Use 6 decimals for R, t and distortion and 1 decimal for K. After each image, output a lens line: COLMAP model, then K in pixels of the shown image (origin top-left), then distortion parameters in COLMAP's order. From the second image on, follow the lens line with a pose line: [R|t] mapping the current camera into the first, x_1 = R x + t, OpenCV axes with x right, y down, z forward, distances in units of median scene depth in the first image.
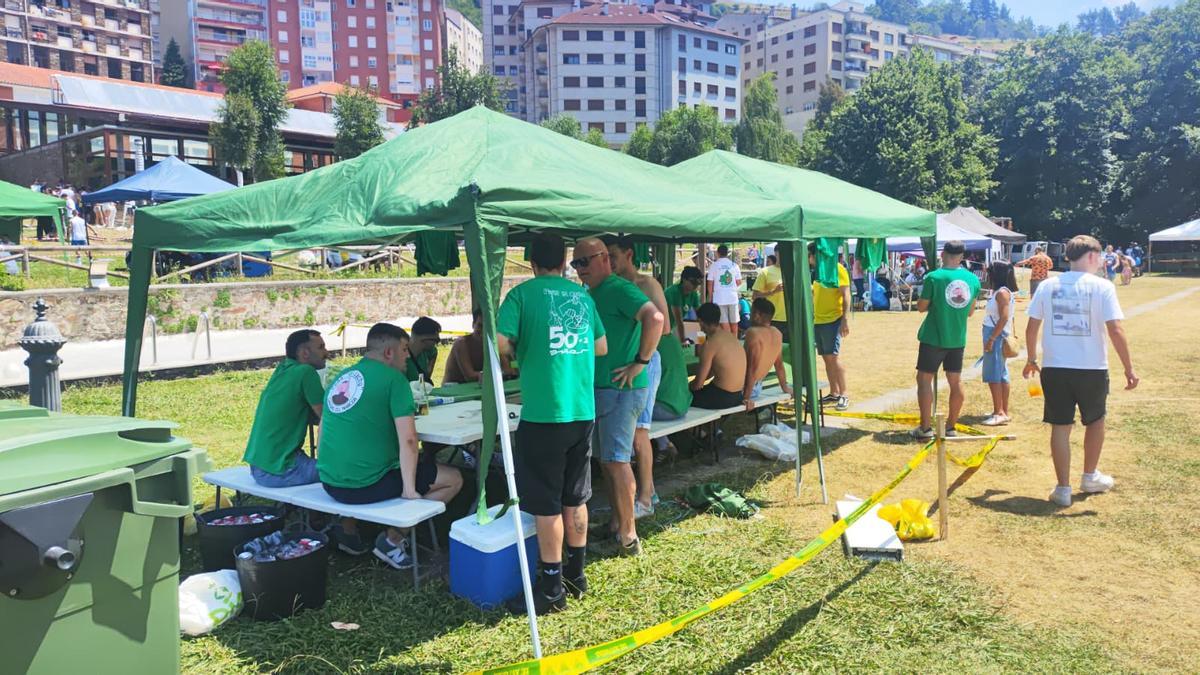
lens RADIAL K [[905.0, 0, 600.0], [0, 905.0, 337.5], [0, 0, 1]] dist [0.003735, 0.003338]
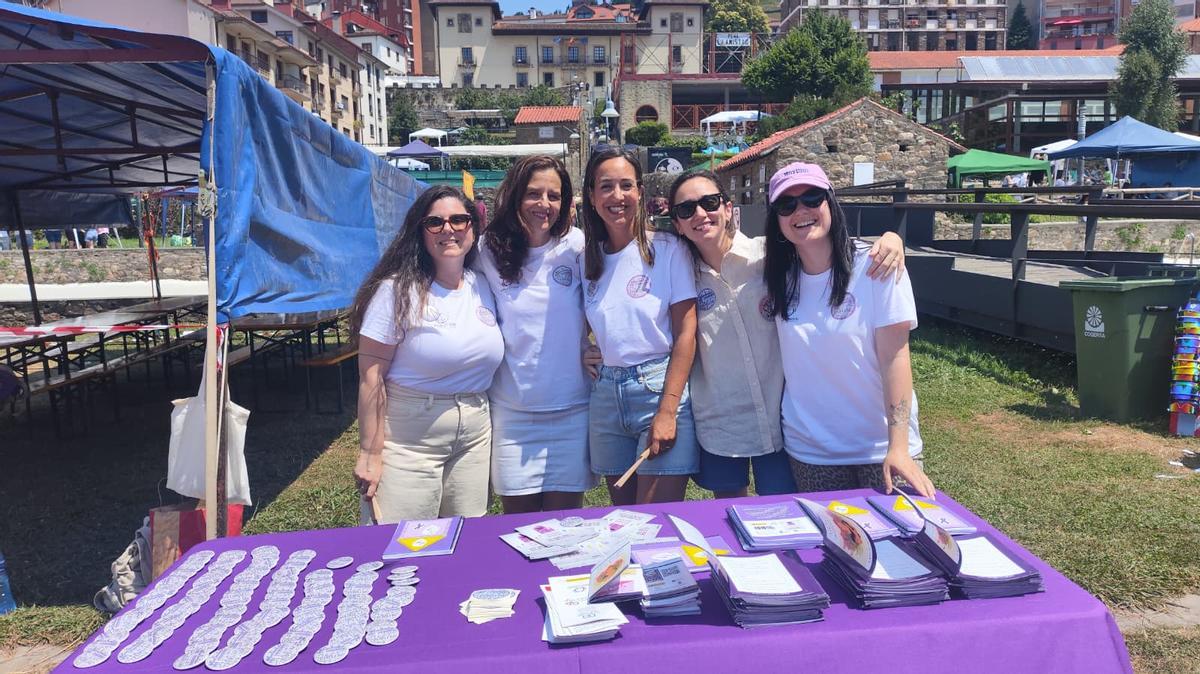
lens RADIAL K [[891.9, 0, 600.0], [0, 891.9, 337.0], [0, 0, 1]] dist [0.048472, -0.069696]
pose [[0.675541, 0.082514, -0.732690, -0.015327], [-0.049042, 0.996546, 0.067012, 0.015813], [0.735689, -0.009337, 0.677255, -0.109238]]
